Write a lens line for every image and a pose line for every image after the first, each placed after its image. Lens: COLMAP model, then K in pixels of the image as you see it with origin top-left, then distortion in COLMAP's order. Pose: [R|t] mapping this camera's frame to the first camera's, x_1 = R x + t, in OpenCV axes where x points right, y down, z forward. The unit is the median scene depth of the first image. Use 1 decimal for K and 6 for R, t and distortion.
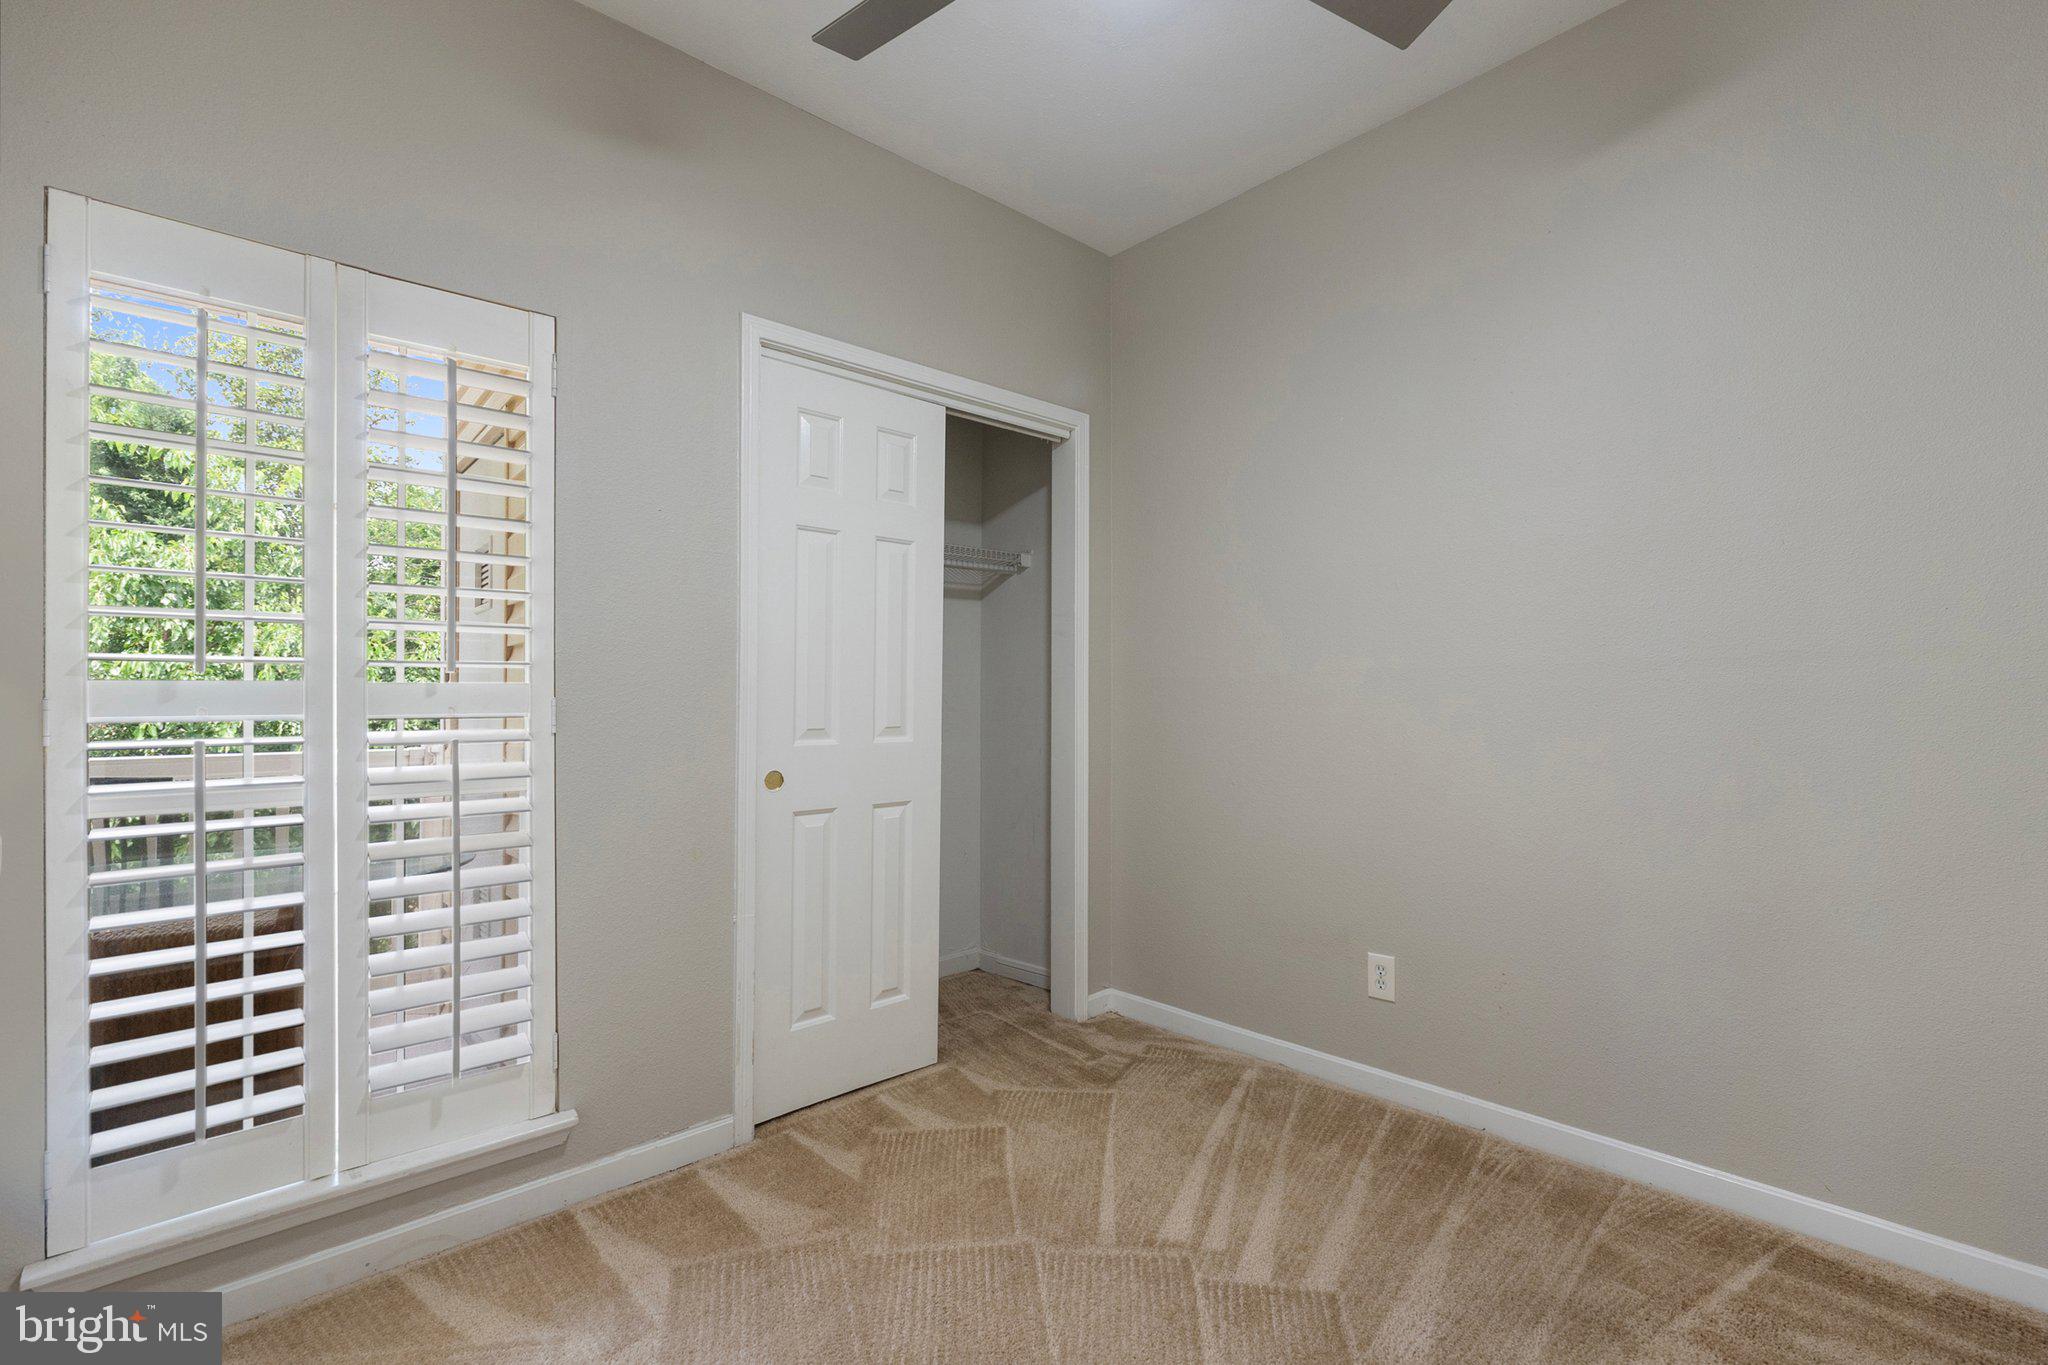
lens RADIAL K [[876.9, 0, 1029.7], [0, 876.9, 784.1], [0, 0, 1]] dist [-0.006952, 0.001460]
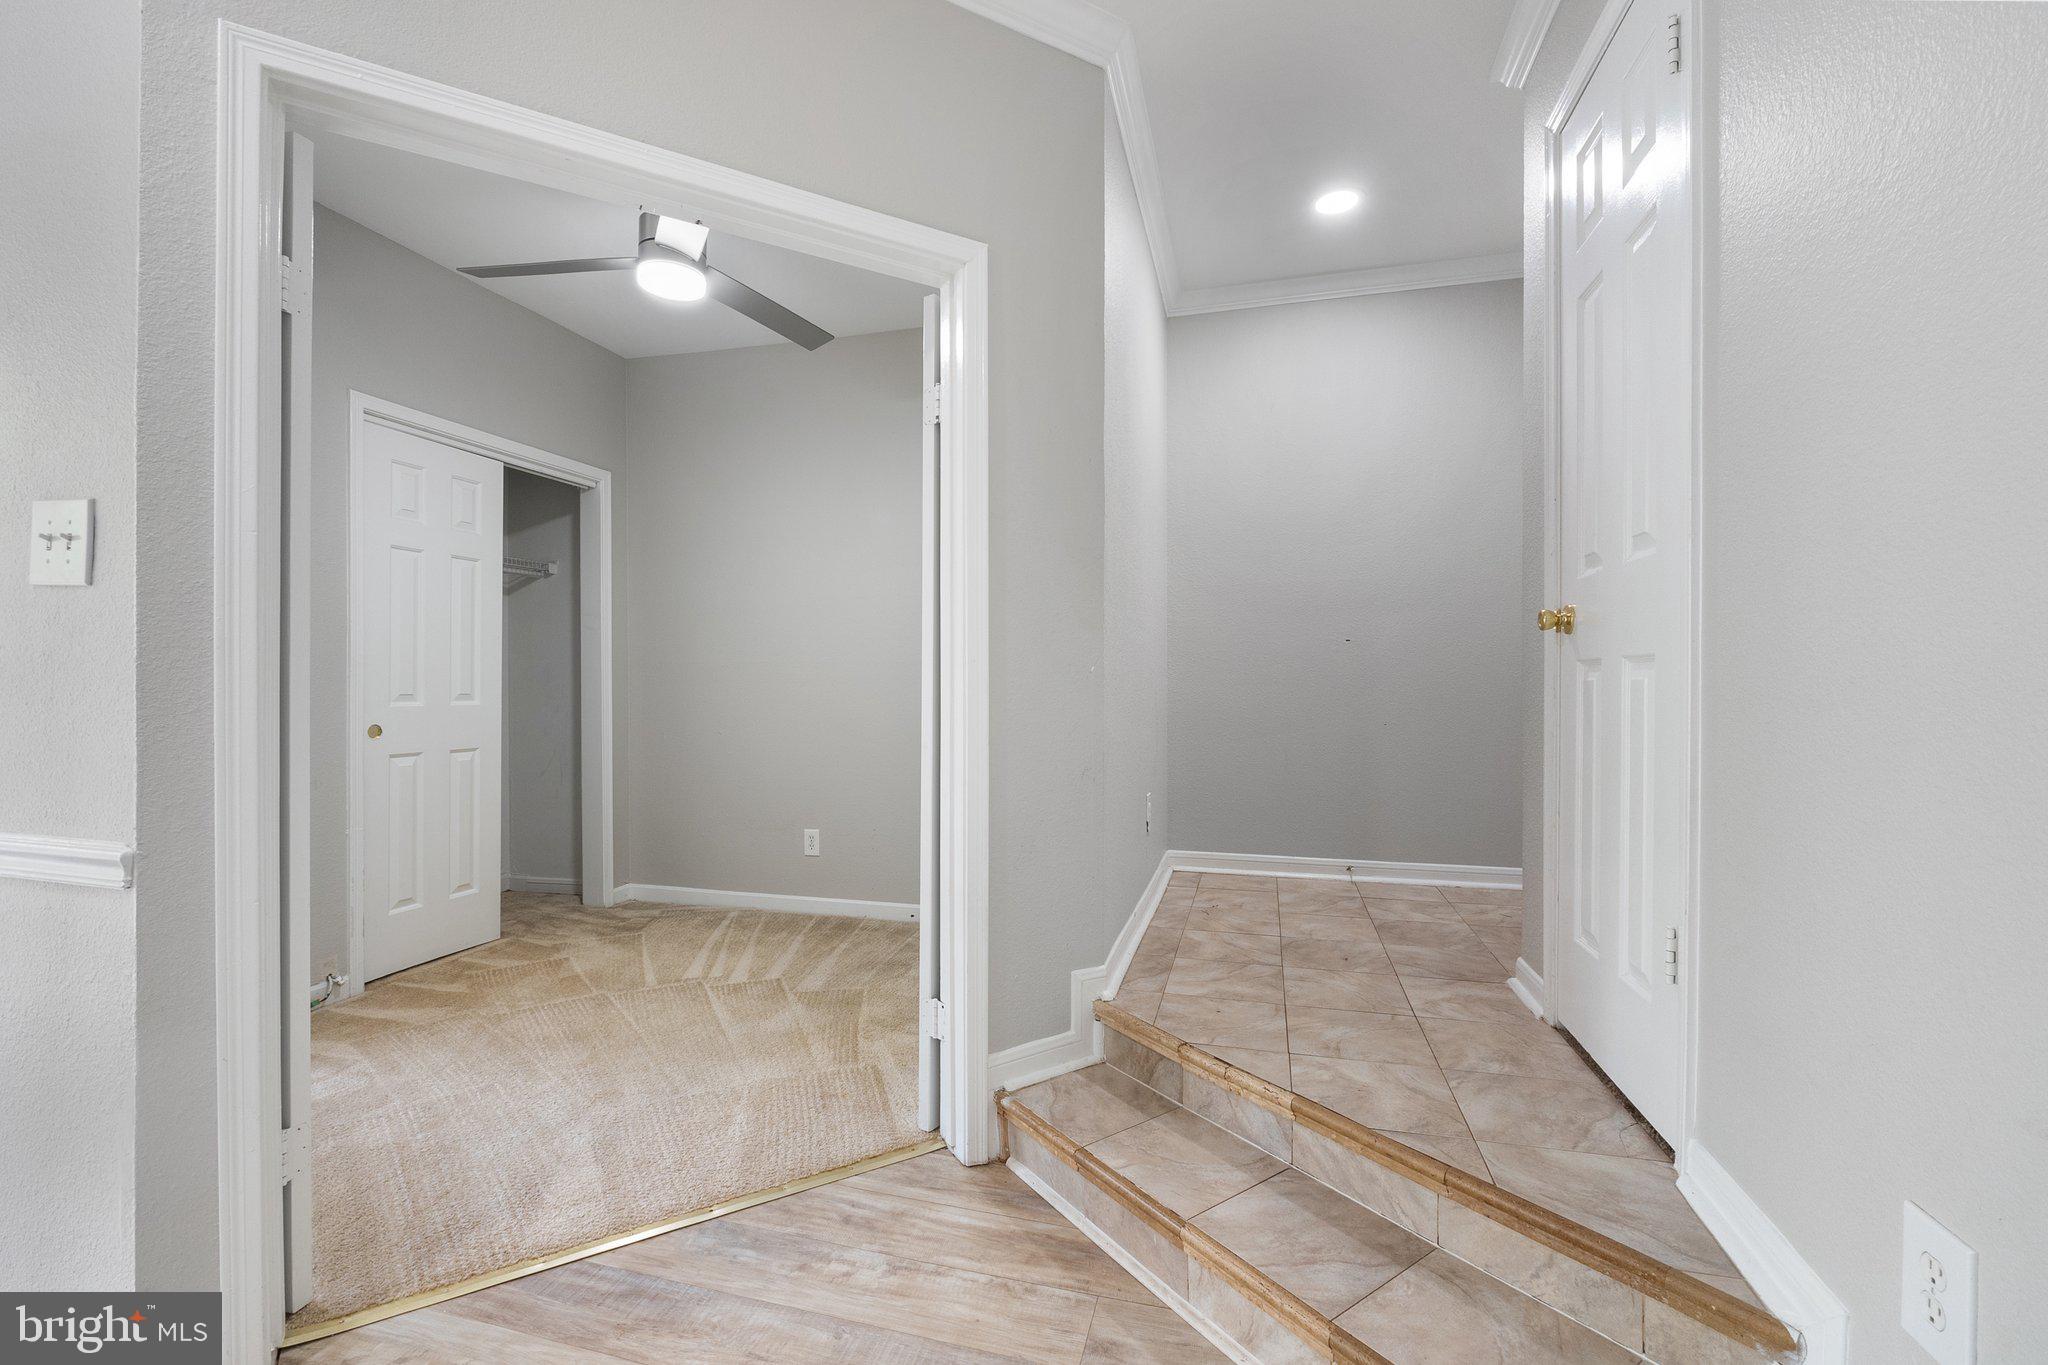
lens RADIAL K [[876.9, 0, 1024.3], [0, 876.9, 680.9], [0, 0, 1]] dist [-0.006952, 0.001460]
pose [[0.839722, 0.016332, 0.542771, -0.182026], [0.036275, 0.995628, -0.086080, 0.070729], [-0.541804, 0.091972, 0.835458, -0.679968]]
